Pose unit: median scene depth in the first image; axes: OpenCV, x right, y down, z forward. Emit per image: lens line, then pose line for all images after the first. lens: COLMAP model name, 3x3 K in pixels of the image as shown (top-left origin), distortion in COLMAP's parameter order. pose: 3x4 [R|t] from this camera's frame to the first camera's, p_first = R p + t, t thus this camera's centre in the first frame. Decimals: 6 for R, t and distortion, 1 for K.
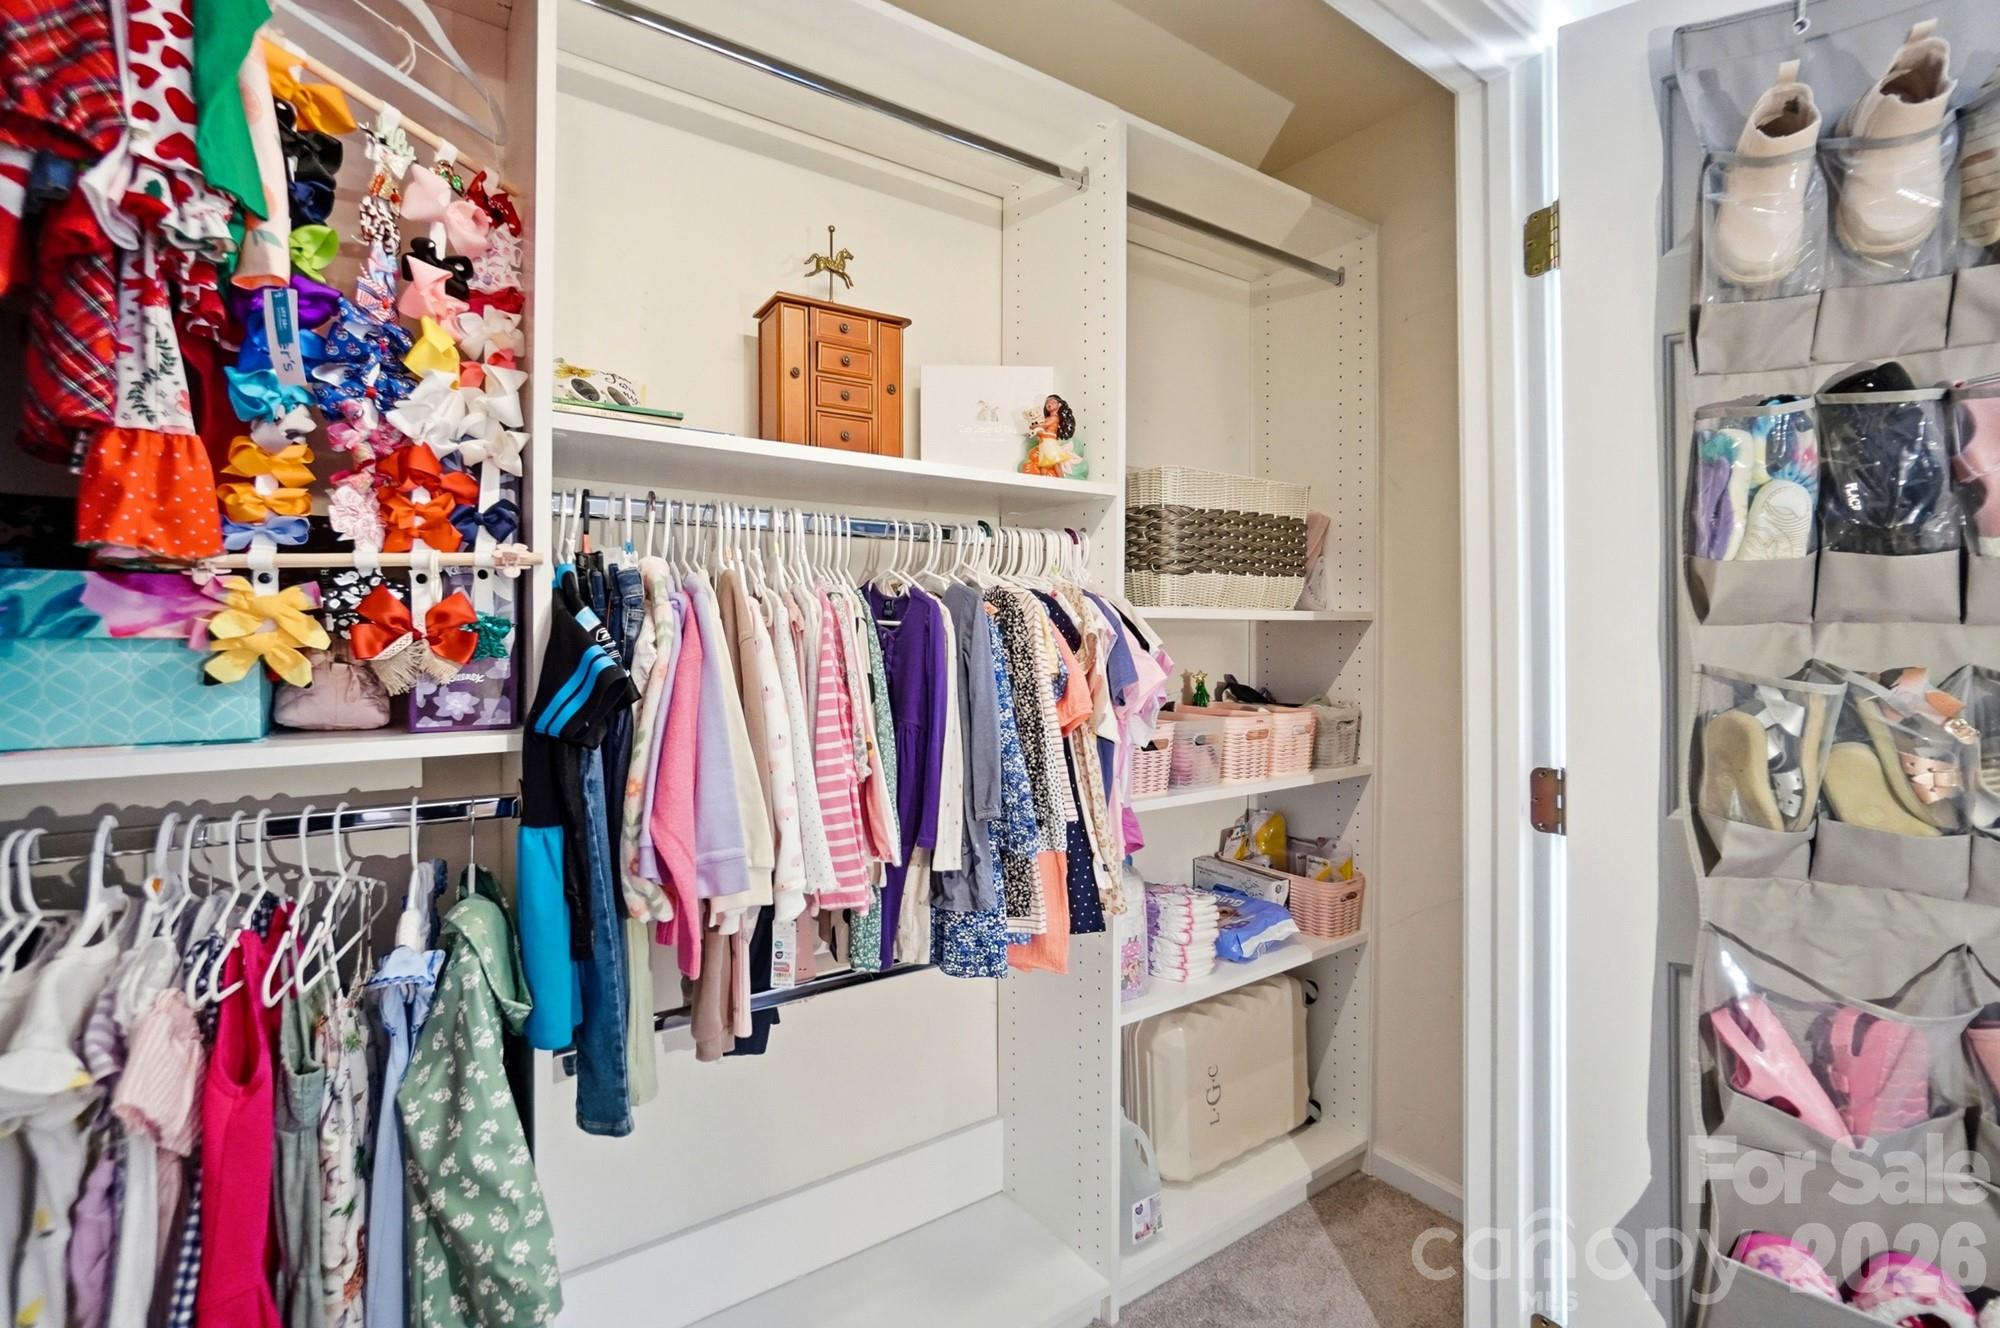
lens RADIAL K [[890.6, 0, 986.8], [0, 890.6, 646.1], [0, 0, 1]] dist [-0.055800, 0.021500]
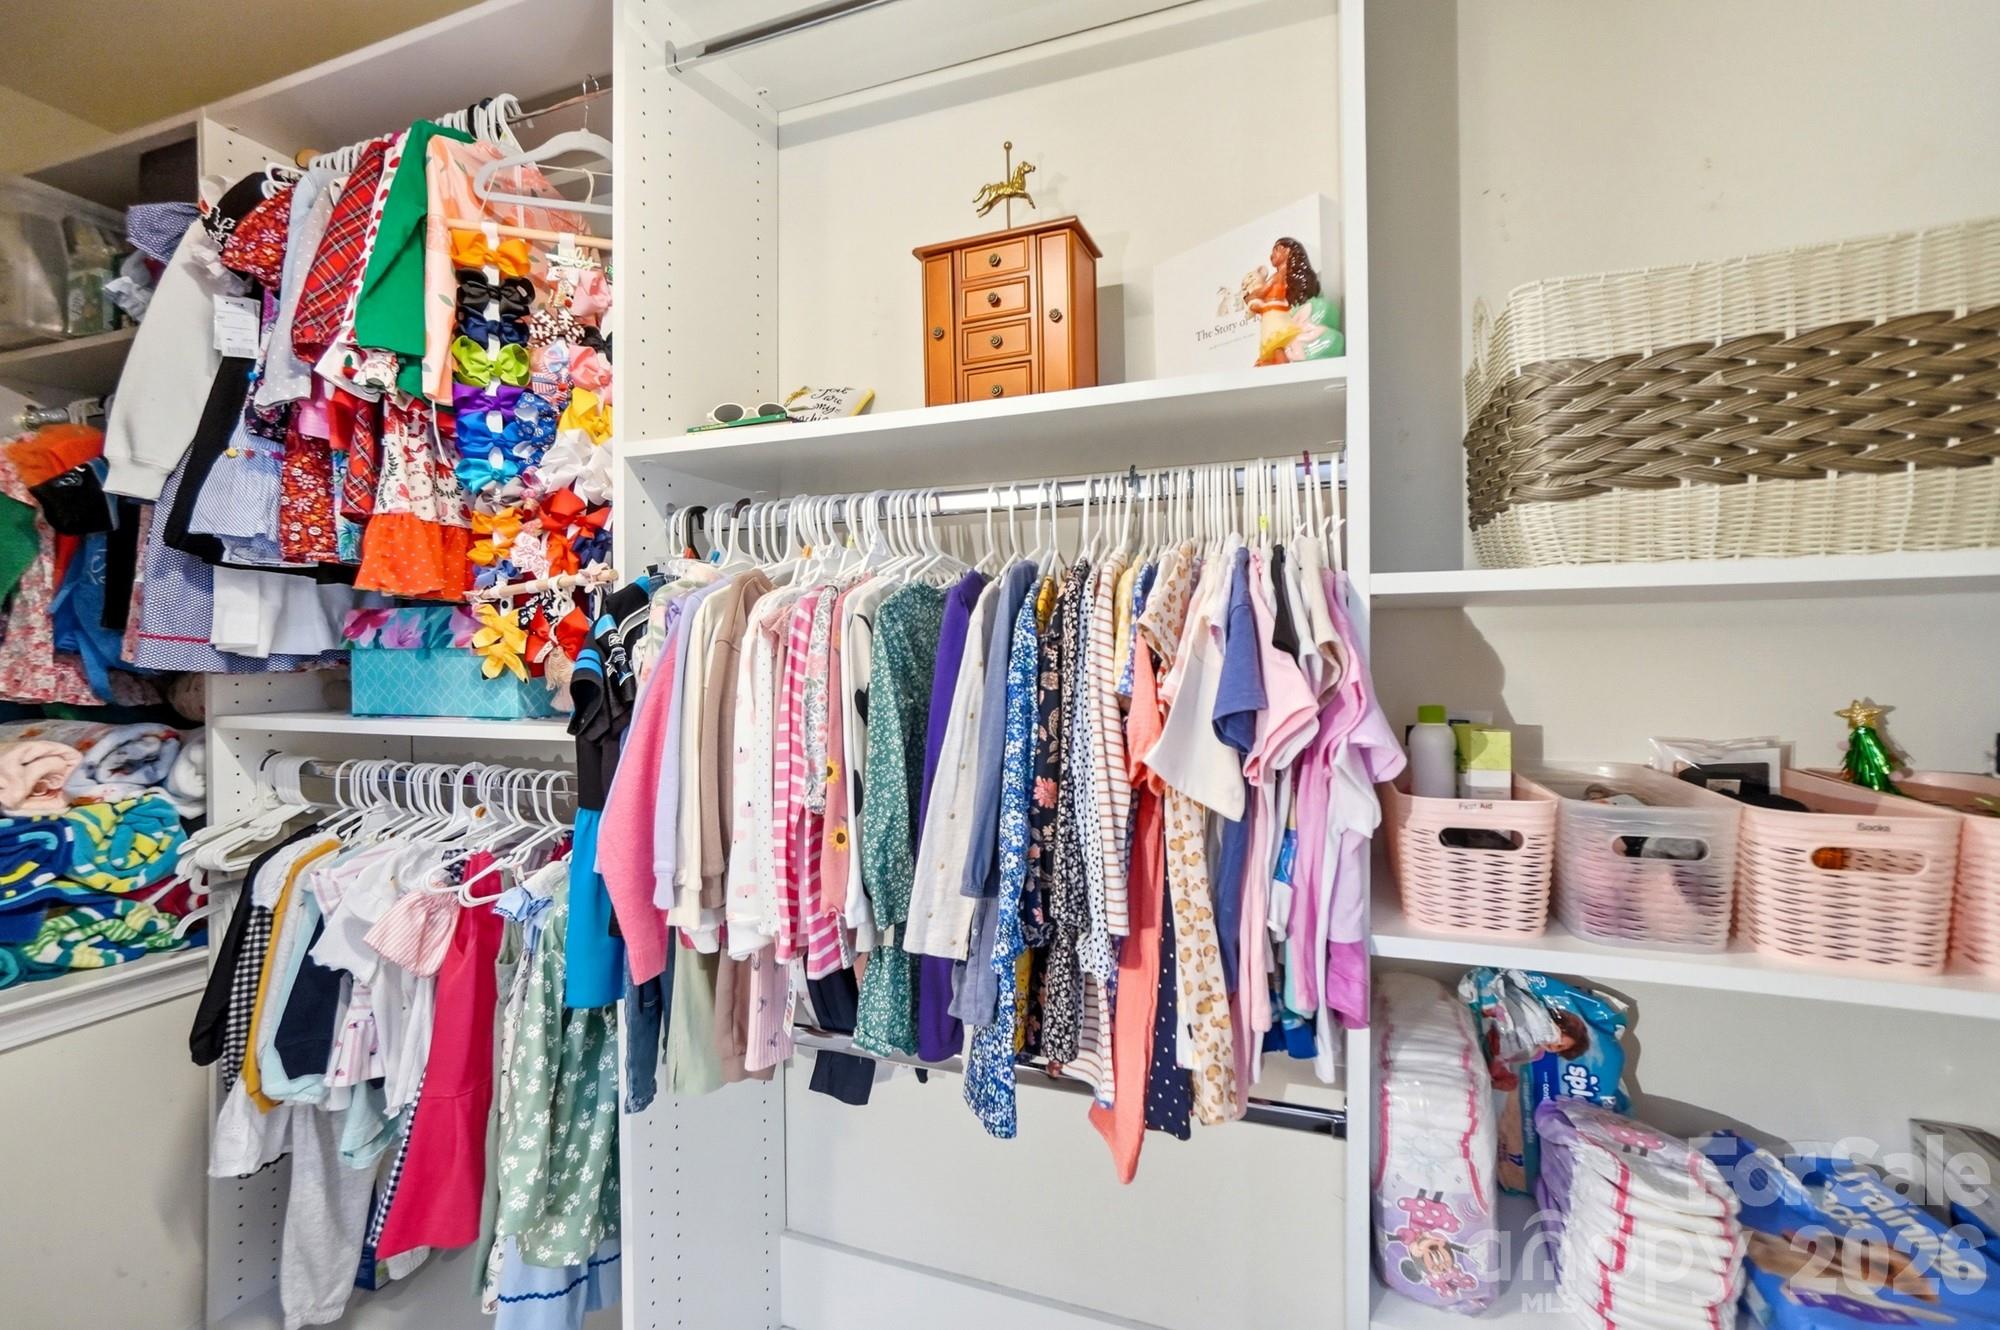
lens RADIAL K [[890.6, 0, 986.8], [0, 890.6, 647.1], [0, 0, 1]] dist [-0.055800, 0.021500]
pose [[0.571400, -0.014239, -0.820548, 0.478373], [0.002408, 0.999874, -0.015674, 0.009029], [0.820668, 0.006980, 0.571362, 0.513795]]
